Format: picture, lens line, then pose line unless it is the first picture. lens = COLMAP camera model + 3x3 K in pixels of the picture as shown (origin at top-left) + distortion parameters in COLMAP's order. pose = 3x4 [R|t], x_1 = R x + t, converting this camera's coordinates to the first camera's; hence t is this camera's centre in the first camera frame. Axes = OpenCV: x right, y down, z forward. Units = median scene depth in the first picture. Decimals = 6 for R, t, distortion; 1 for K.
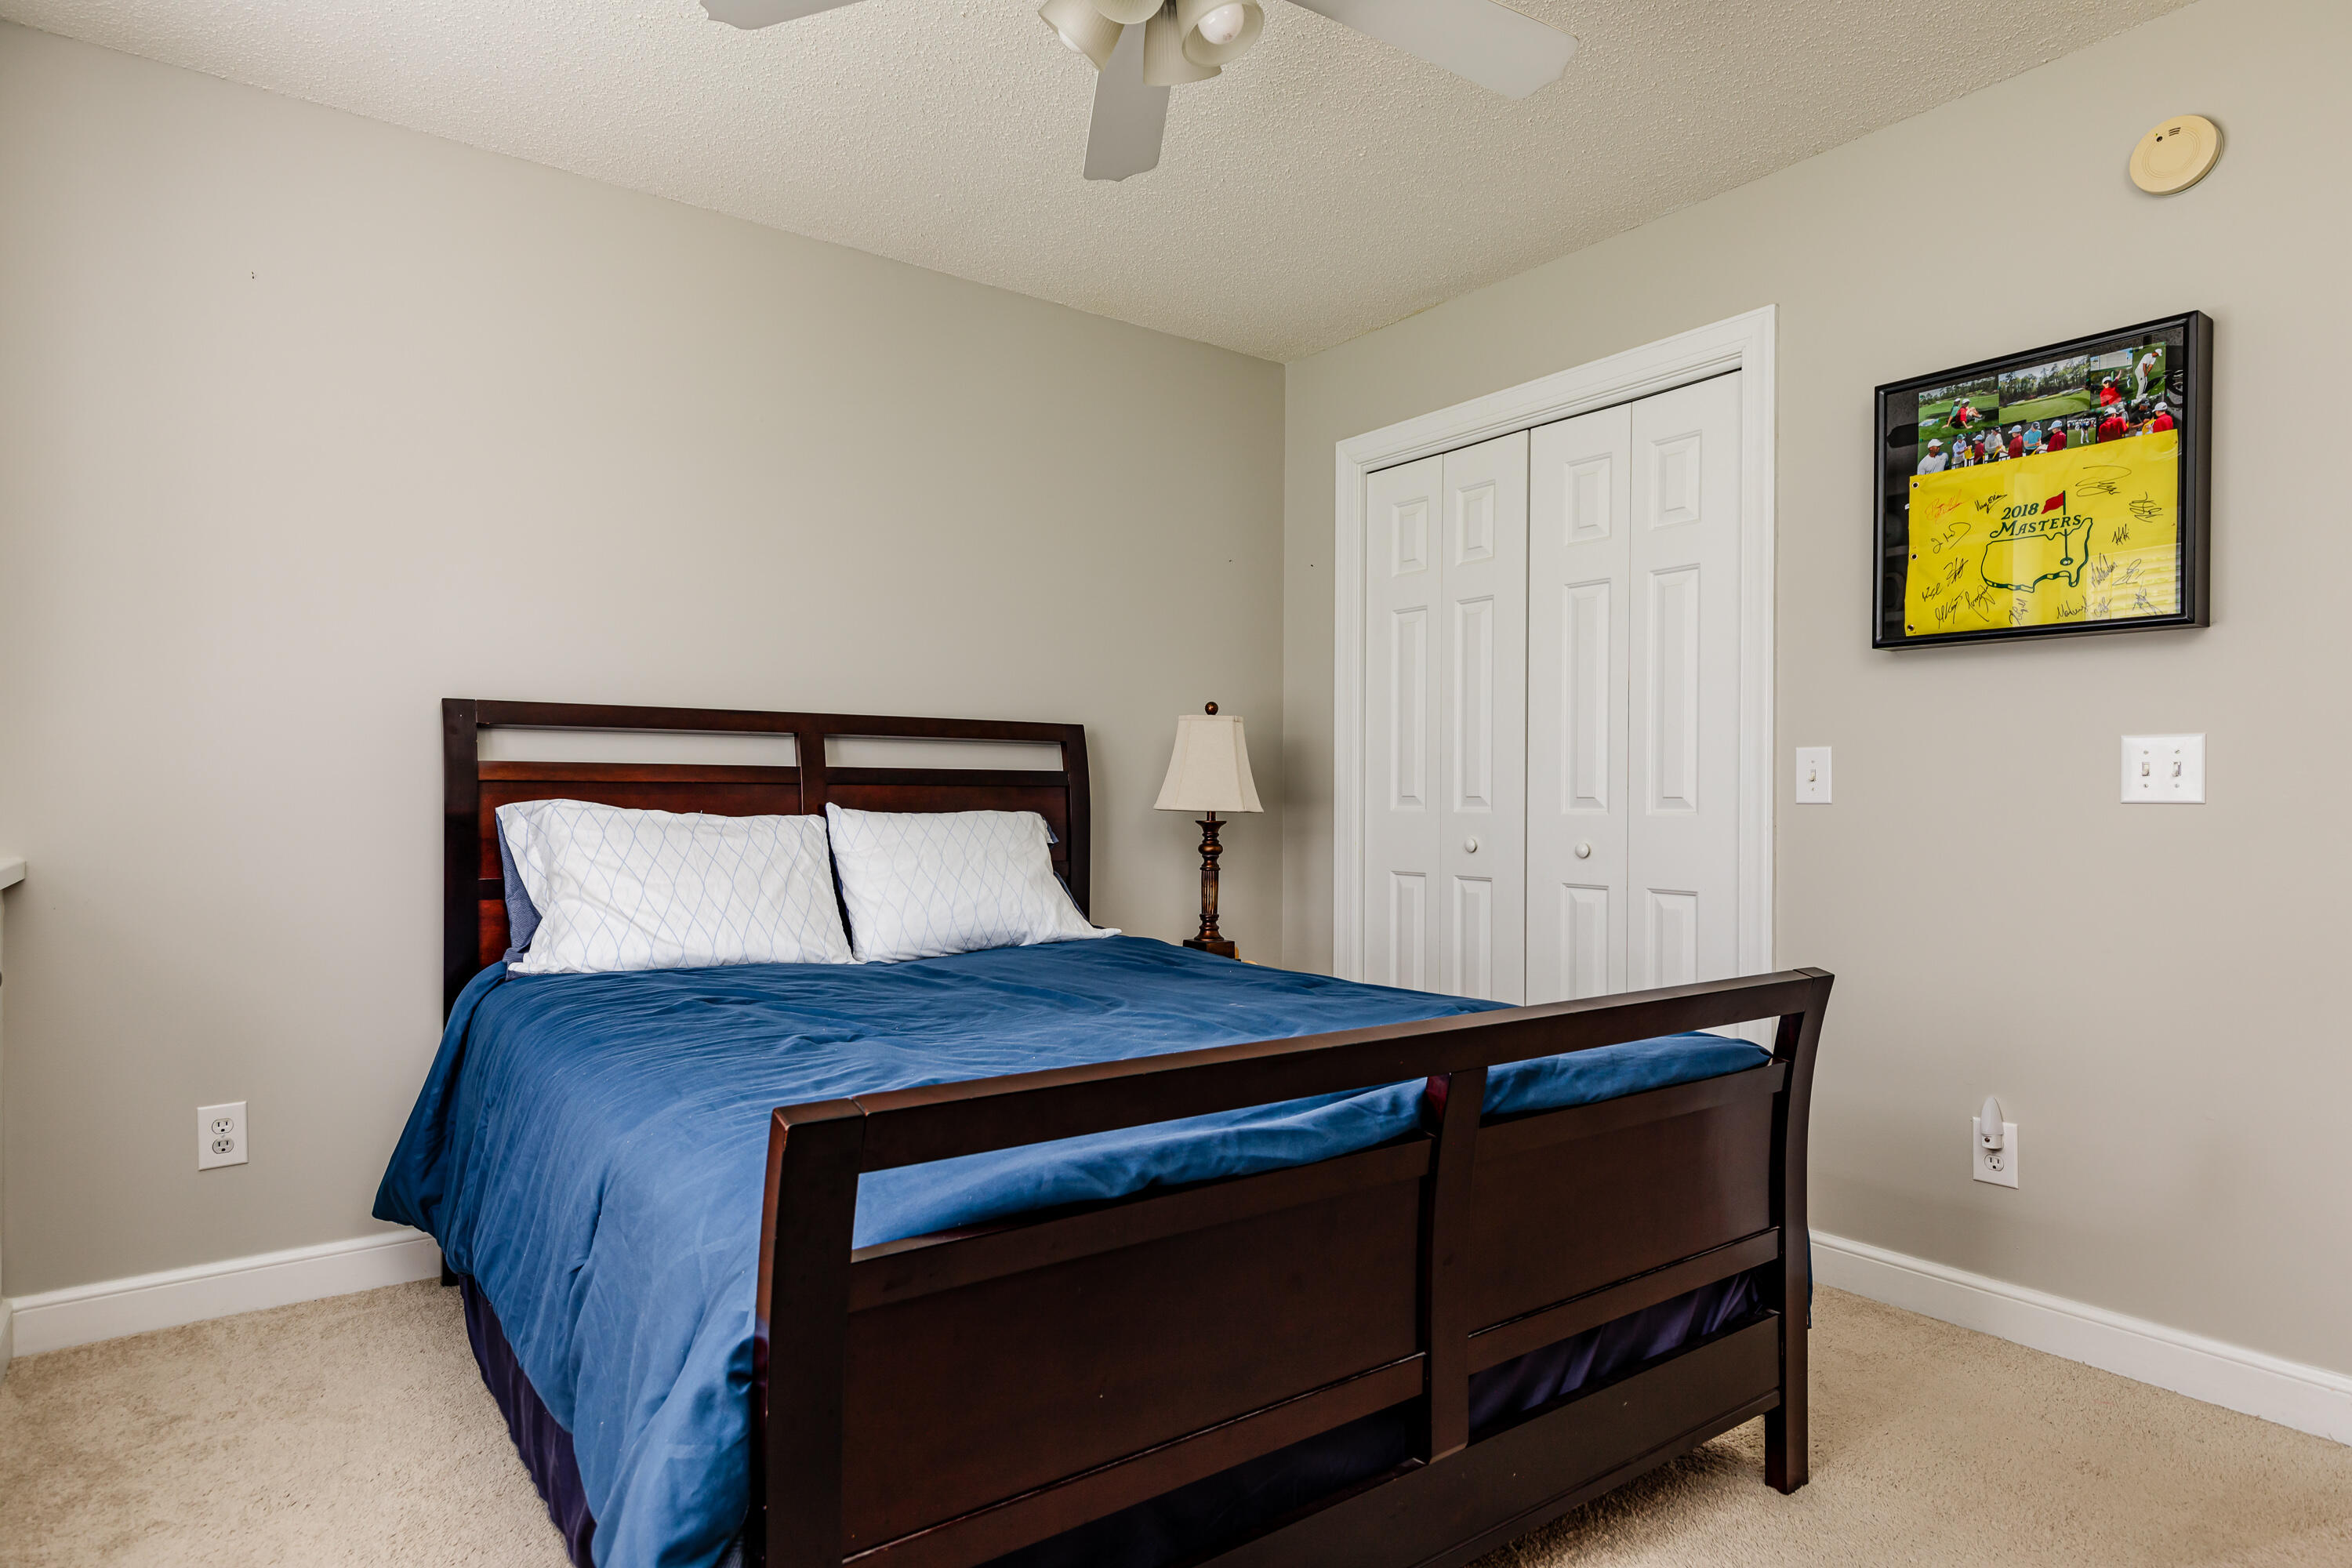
lens RADIAL K [[1293.7, 0, 1167.5], [0, 1293.7, 790.3], [0, 0, 1]] dist [0.001016, -0.000129]
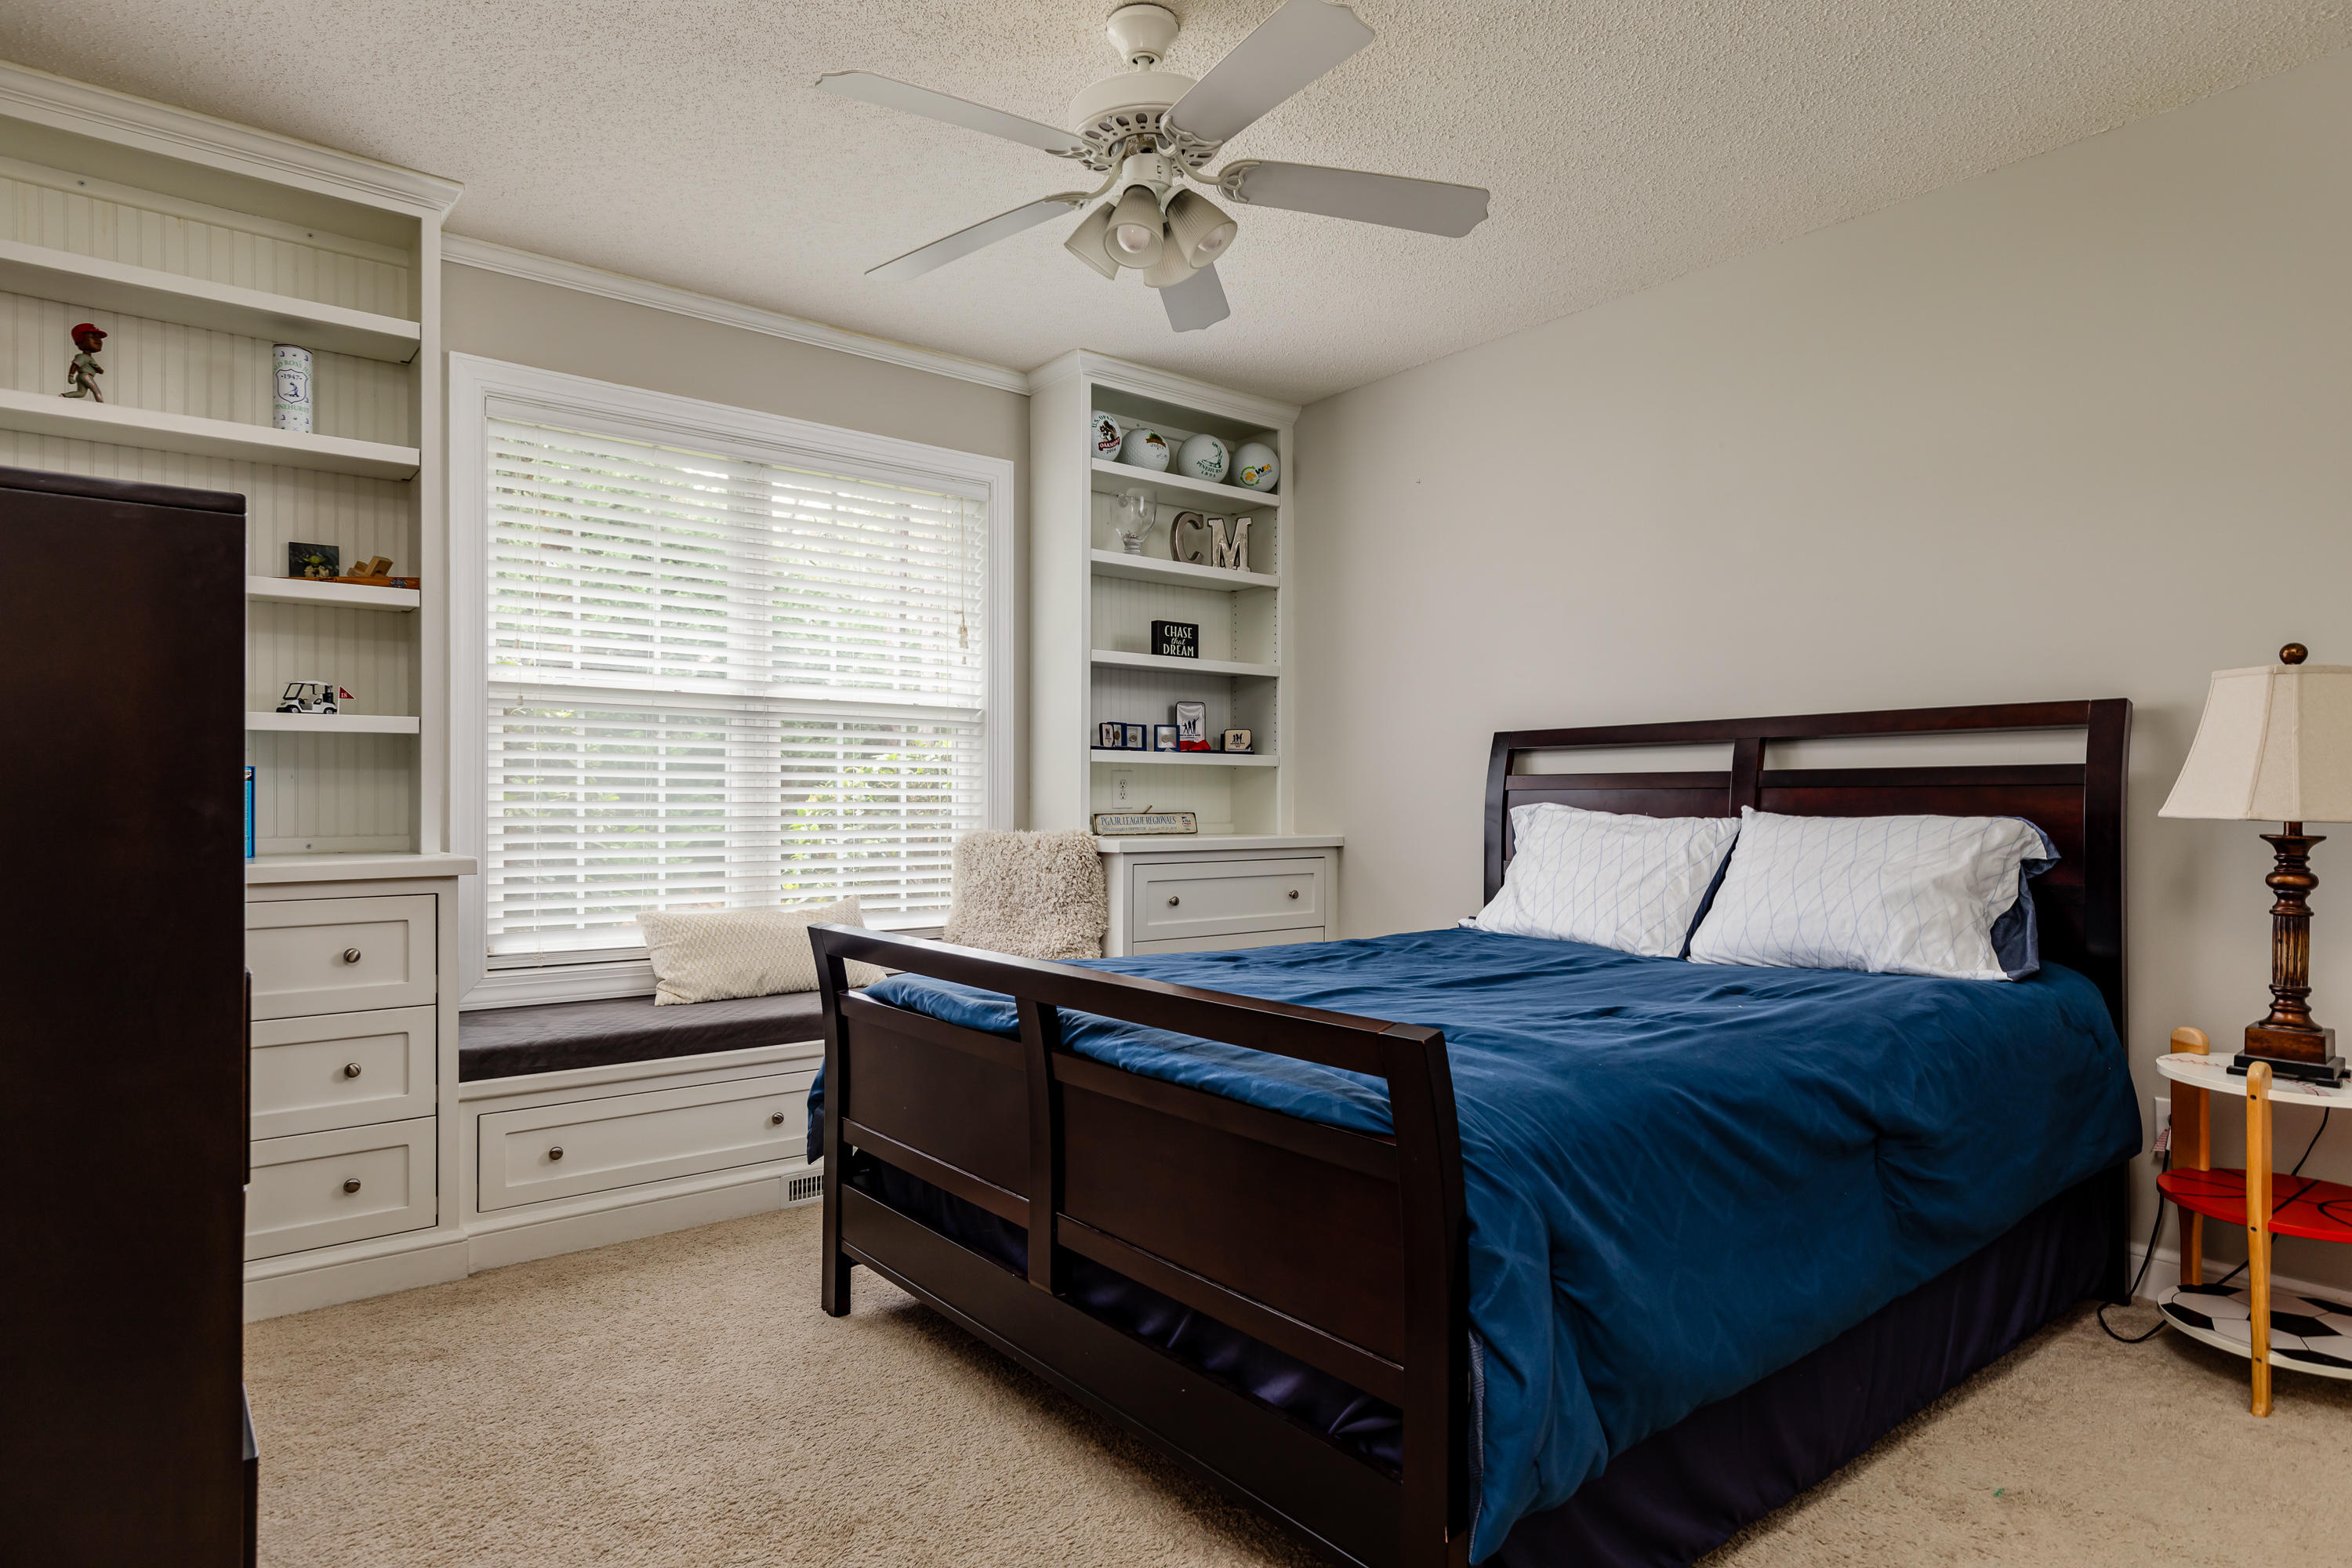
lens RADIAL K [[1293.7, 0, 1168.3], [0, 1293.7, 793.6], [0, 0, 1]] dist [0.001016, -0.000129]
pose [[0.032531, -0.010117, -0.999420, 0.721154], [0.006408, 0.999930, -0.009913, 0.006949], [0.999450, -0.006082, 0.032593, 0.499472]]
